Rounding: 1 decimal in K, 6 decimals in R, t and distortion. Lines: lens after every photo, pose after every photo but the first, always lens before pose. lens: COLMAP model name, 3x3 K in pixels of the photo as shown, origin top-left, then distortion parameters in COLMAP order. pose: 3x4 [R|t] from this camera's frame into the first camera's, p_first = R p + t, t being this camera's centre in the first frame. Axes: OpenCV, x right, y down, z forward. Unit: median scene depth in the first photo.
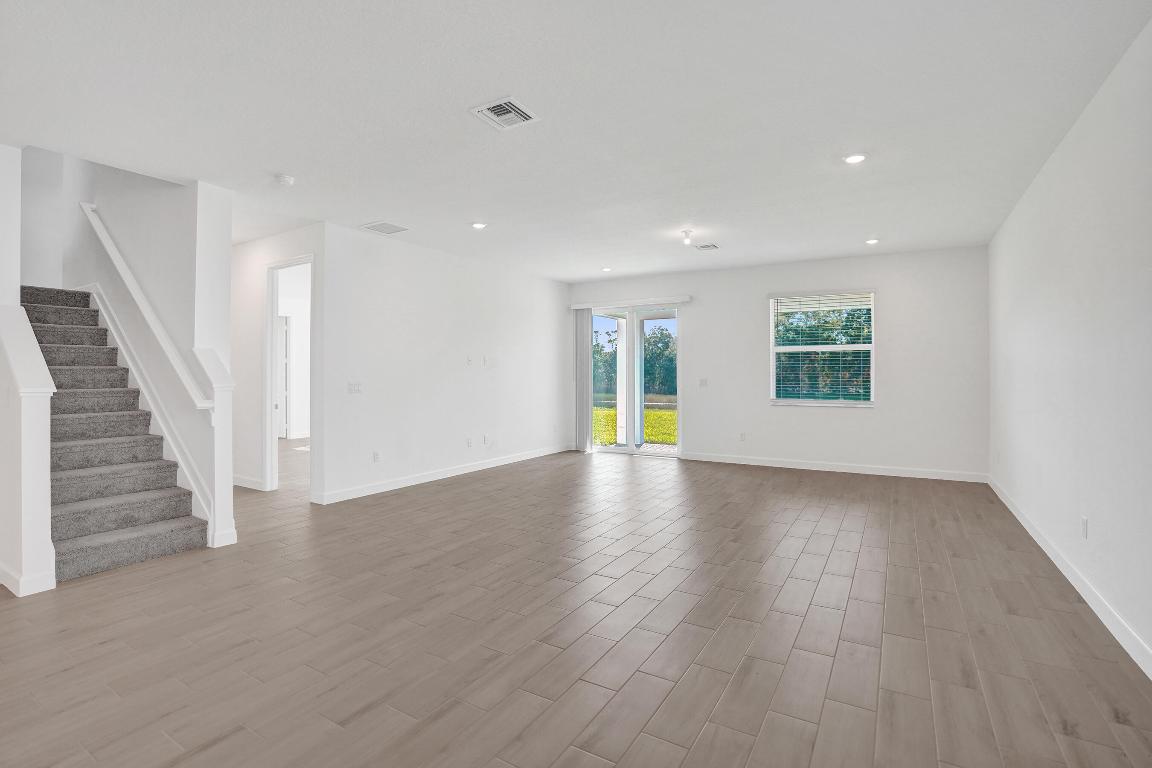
lens RADIAL K [[537.5, 0, 581.0], [0, 537.5, 372.0], [0, 0, 1]] dist [-0.063193, 0.021325]
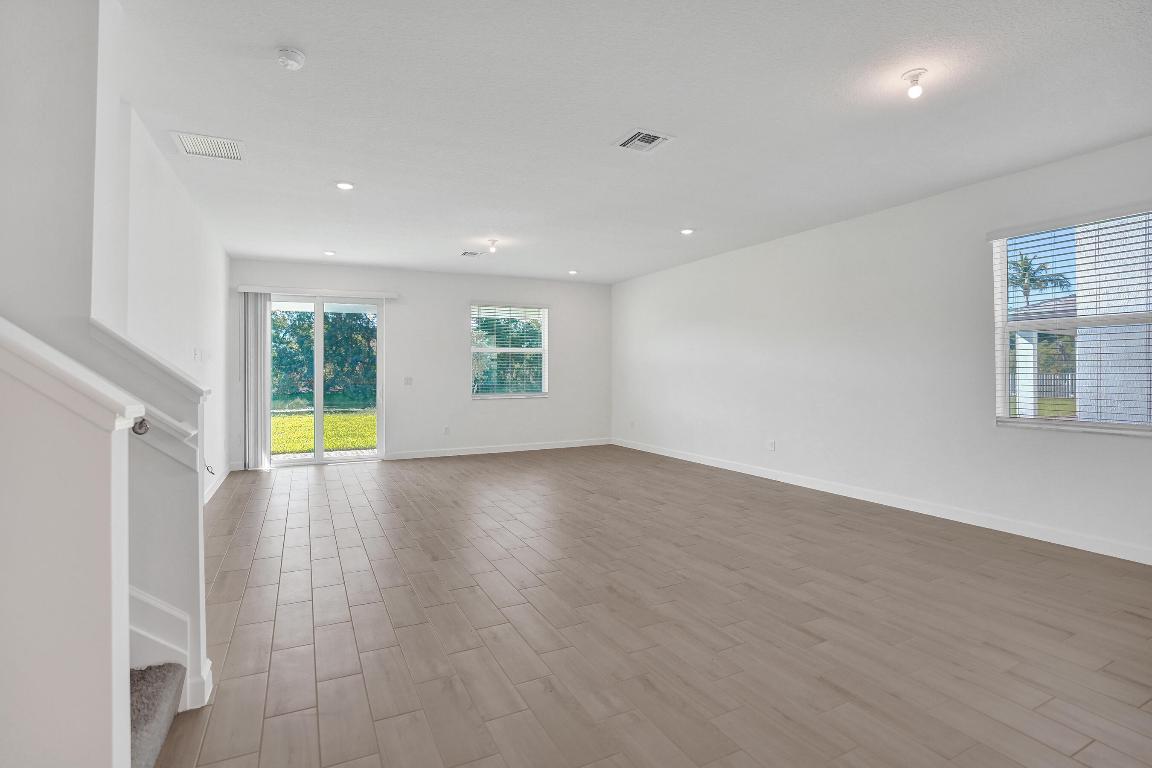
lens RADIAL K [[540.2, 0, 572.9], [0, 540.2, 356.0], [0, 0, 1]] dist [-0.061508, 0.000280]
pose [[0.543682, 0.021636, 0.839012, -0.863371], [0.004565, 0.999577, -0.028735, 0.007041], [-0.839279, 0.019453, 0.543353, 0.369231]]
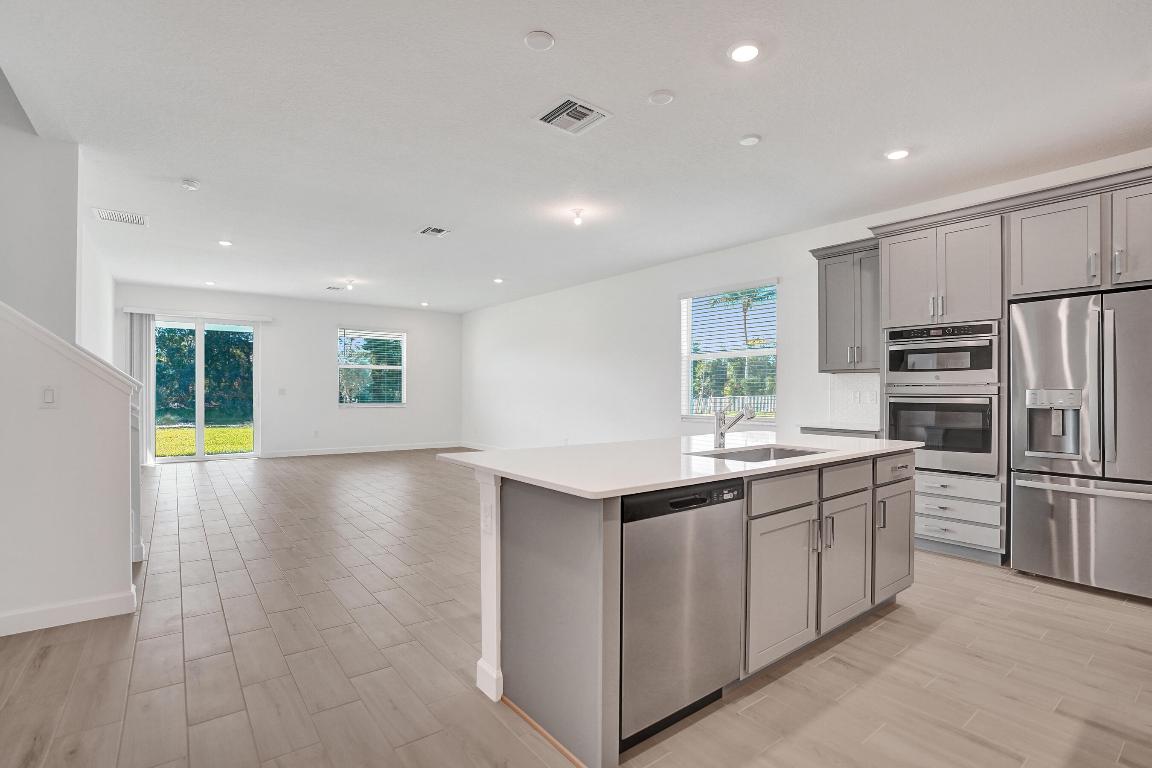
lens RADIAL K [[542.5, 0, 573.6], [0, 542.5, 390.5], [0, 0, 1]] dist [-0.063855, 0.021742]
pose [[0.380553, 0.002504, 0.924756, -1.188977], [-0.005207, 0.999986, -0.000564, 0.029659], [-0.924744, -0.004601, 0.380561, -0.094088]]
